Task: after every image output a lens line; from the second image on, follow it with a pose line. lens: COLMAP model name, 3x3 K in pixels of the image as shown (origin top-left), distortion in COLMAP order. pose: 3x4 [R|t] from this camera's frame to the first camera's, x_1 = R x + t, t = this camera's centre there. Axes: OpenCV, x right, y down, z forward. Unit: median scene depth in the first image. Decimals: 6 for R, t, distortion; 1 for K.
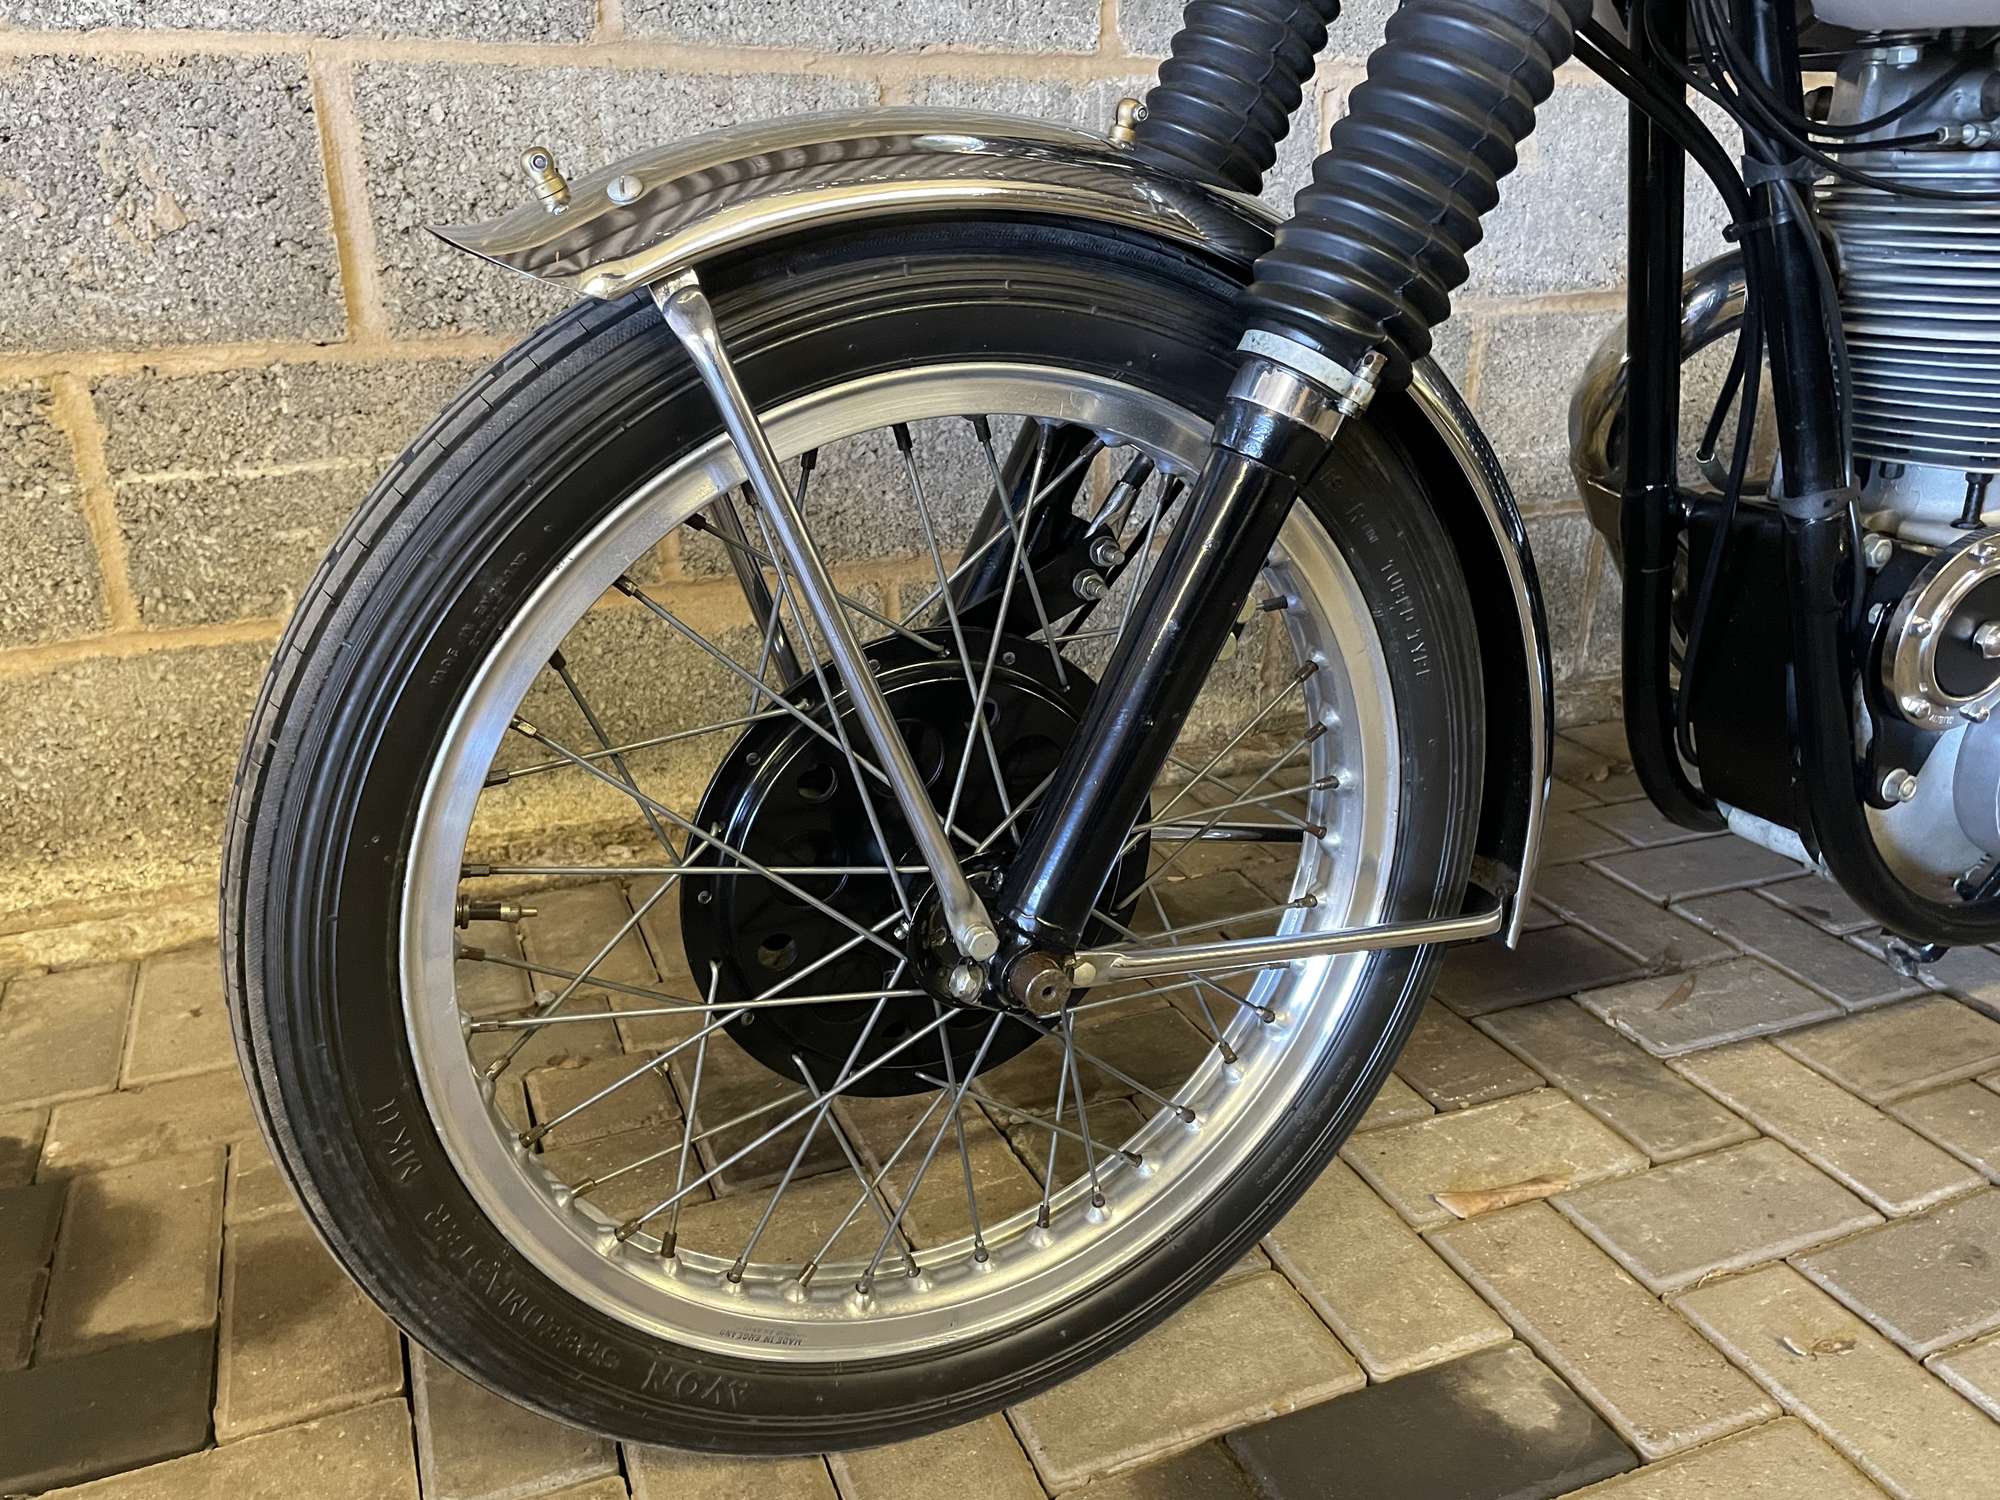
lens RADIAL K [[1546.3, 0, 974.9], [0, 1546.3, 761.7], [0, 0, 1]] dist [0.083693, -0.129234]
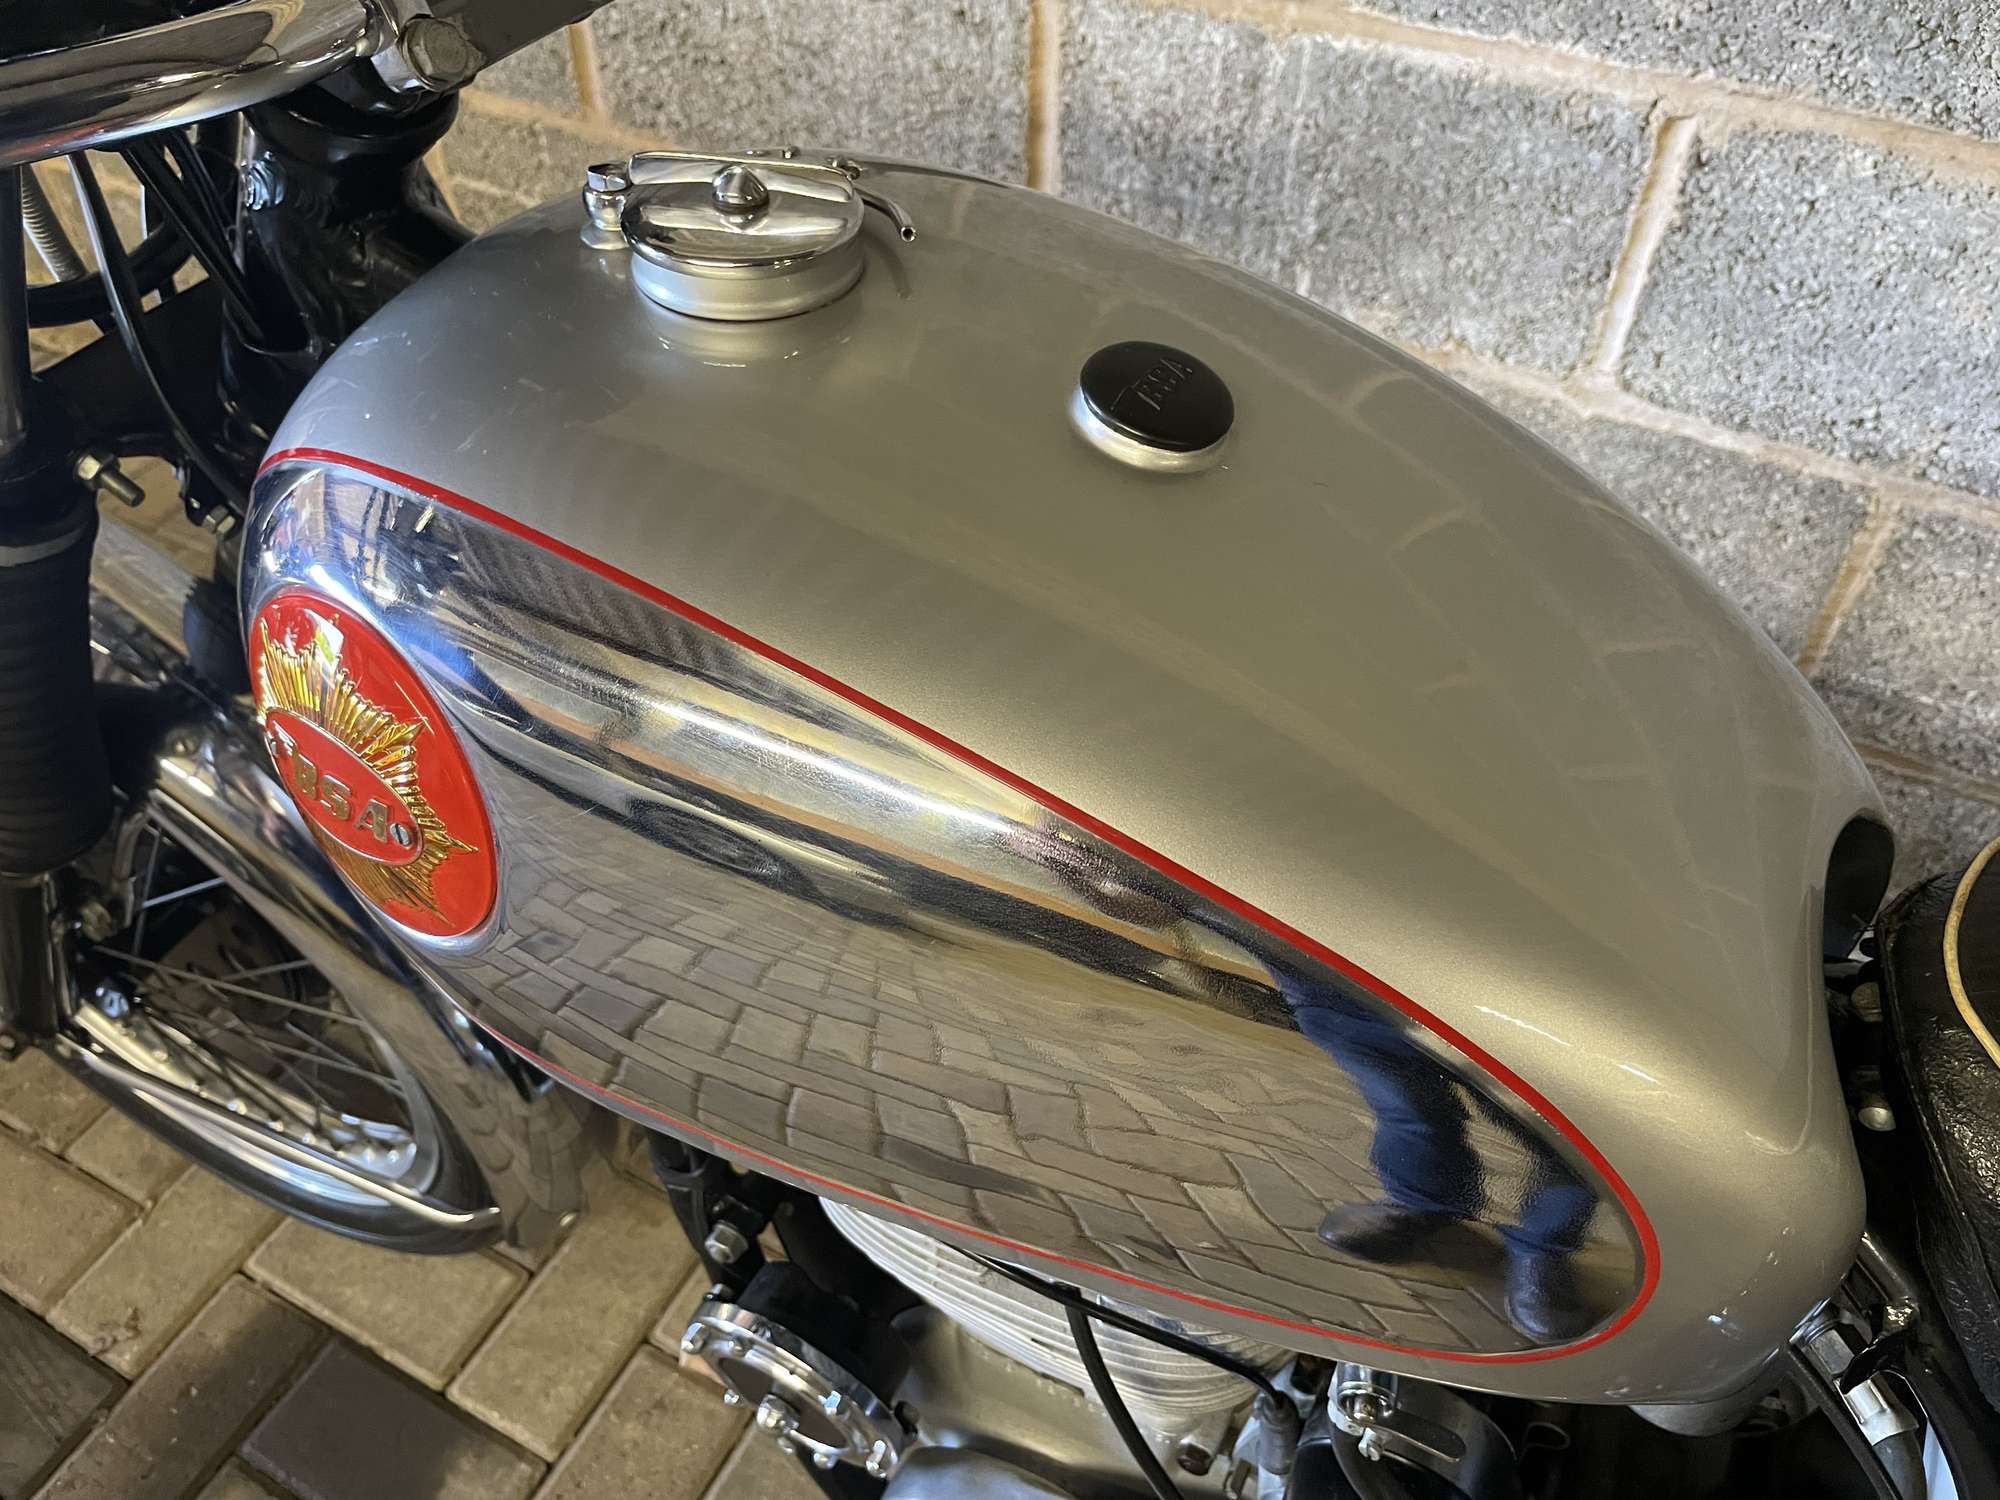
lens RADIAL K [[1546.3, 0, 1001.3], [0, 1546.3, 734.6], [0, 0, 1]] dist [0.083693, -0.129234]
pose [[0.639176, 0.547517, -0.540073, 0.638039], [-0.293339, 0.822727, 0.486901, -0.535028], [0.710920, -0.152791, 0.686475, 0.367872]]
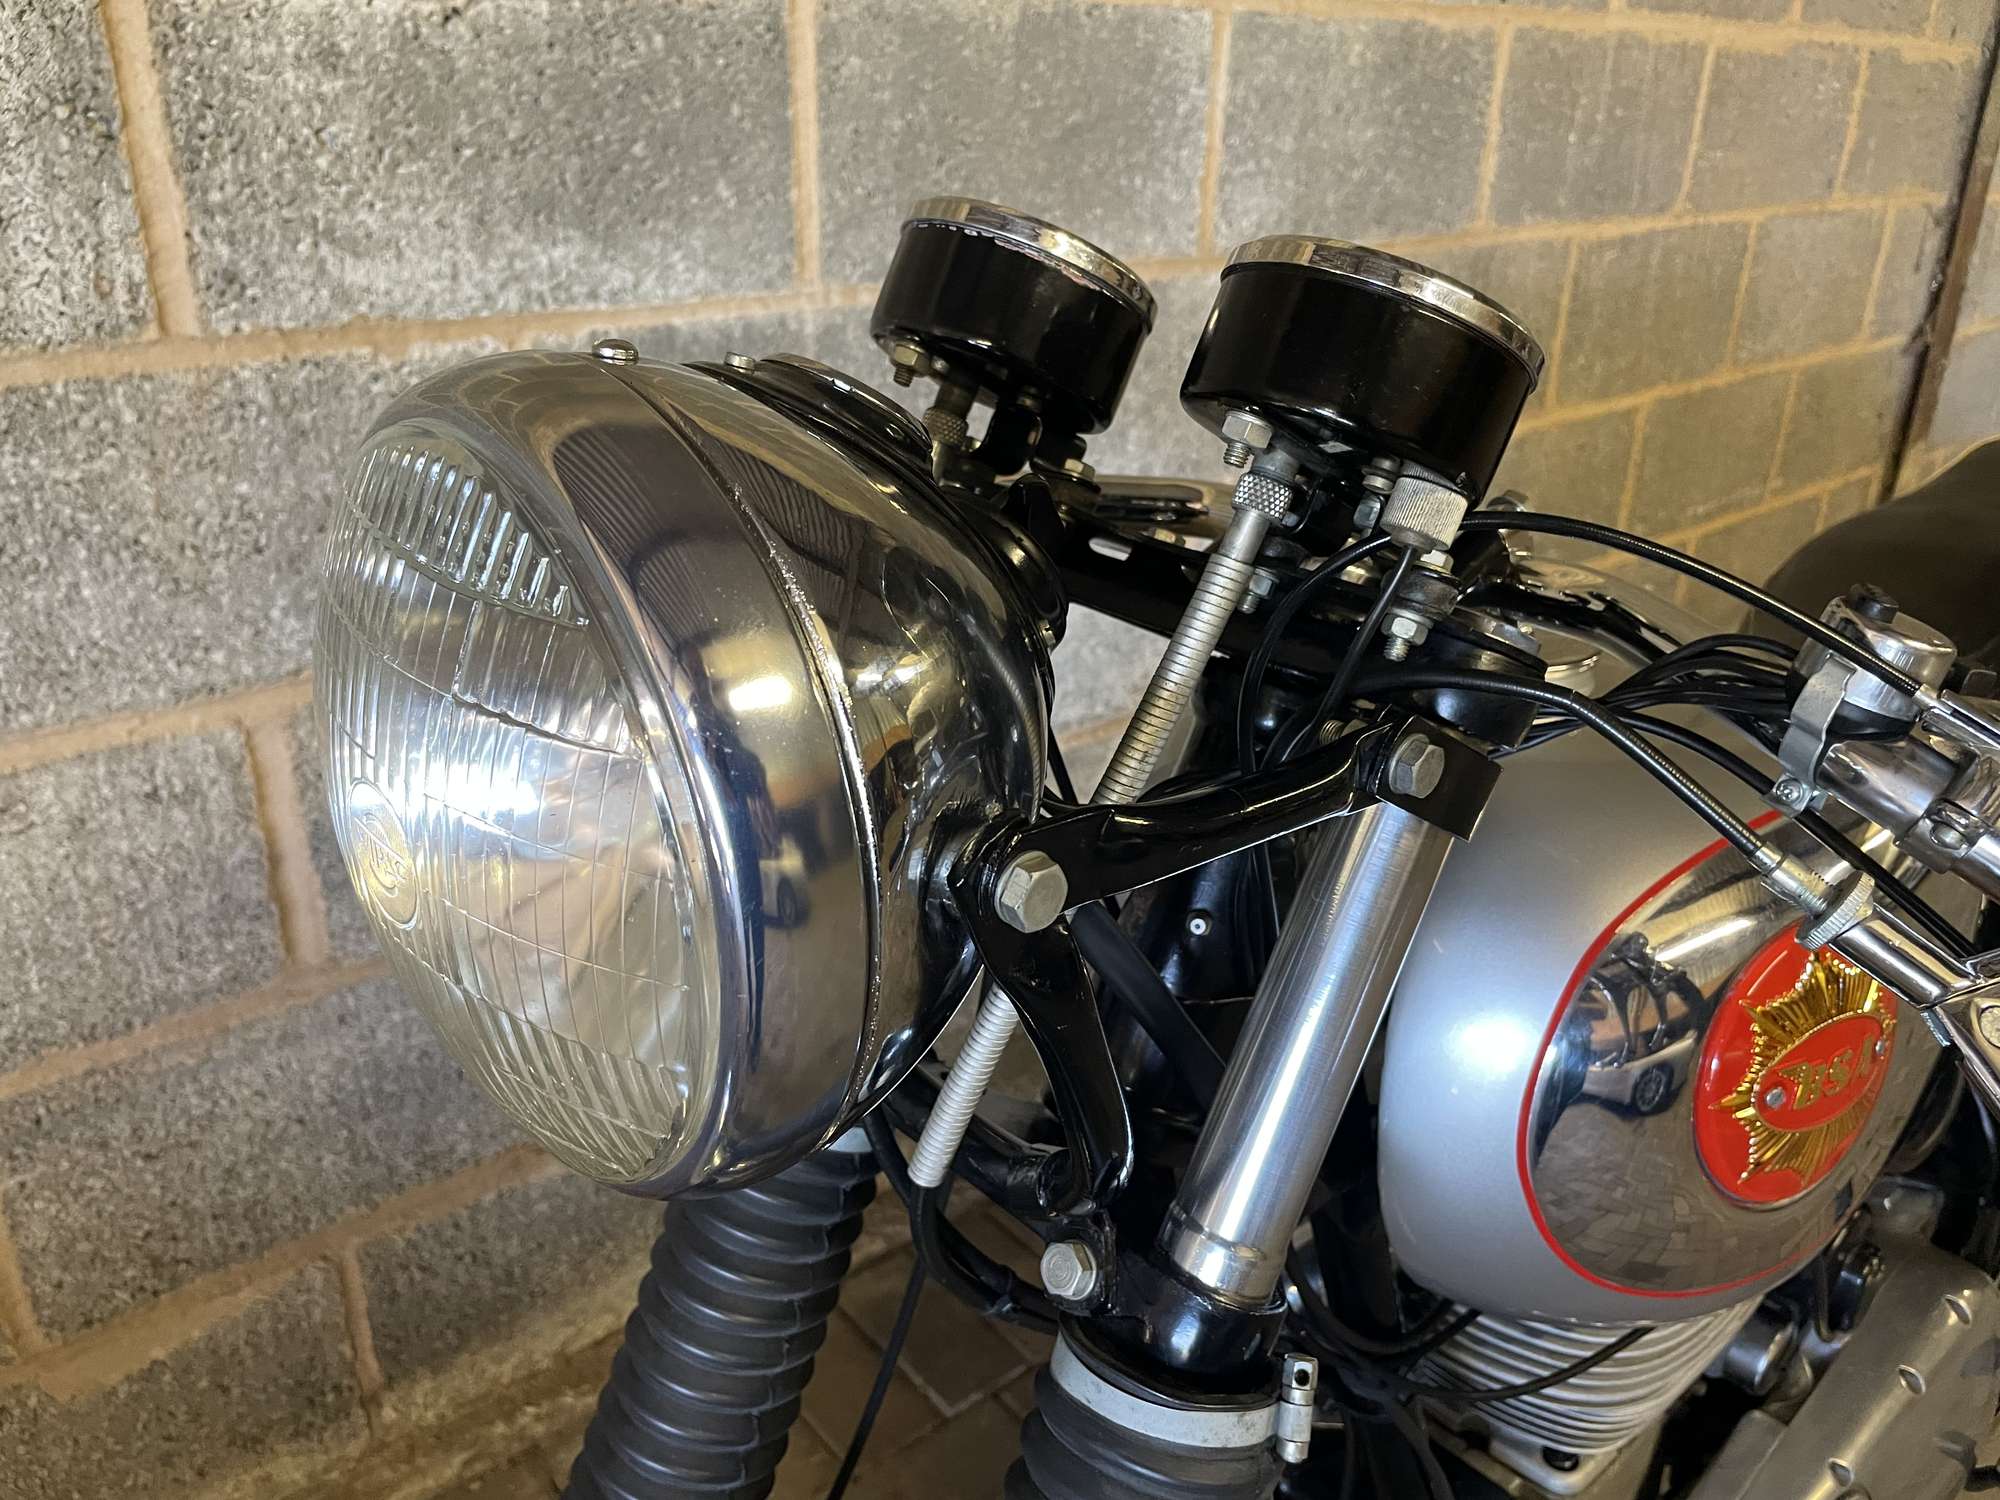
lens RADIAL K [[1546.3, 0, 1003.2], [0, 1546.3, 757.7], [0, 0, 1]] dist [0.083693, -0.129234]
pose [[0.950112, -0.107815, 0.292683, 0.070211], [0.091768, 0.993452, 0.068058, -0.460973], [-0.298104, -0.037804, 0.953784, 0.166739]]
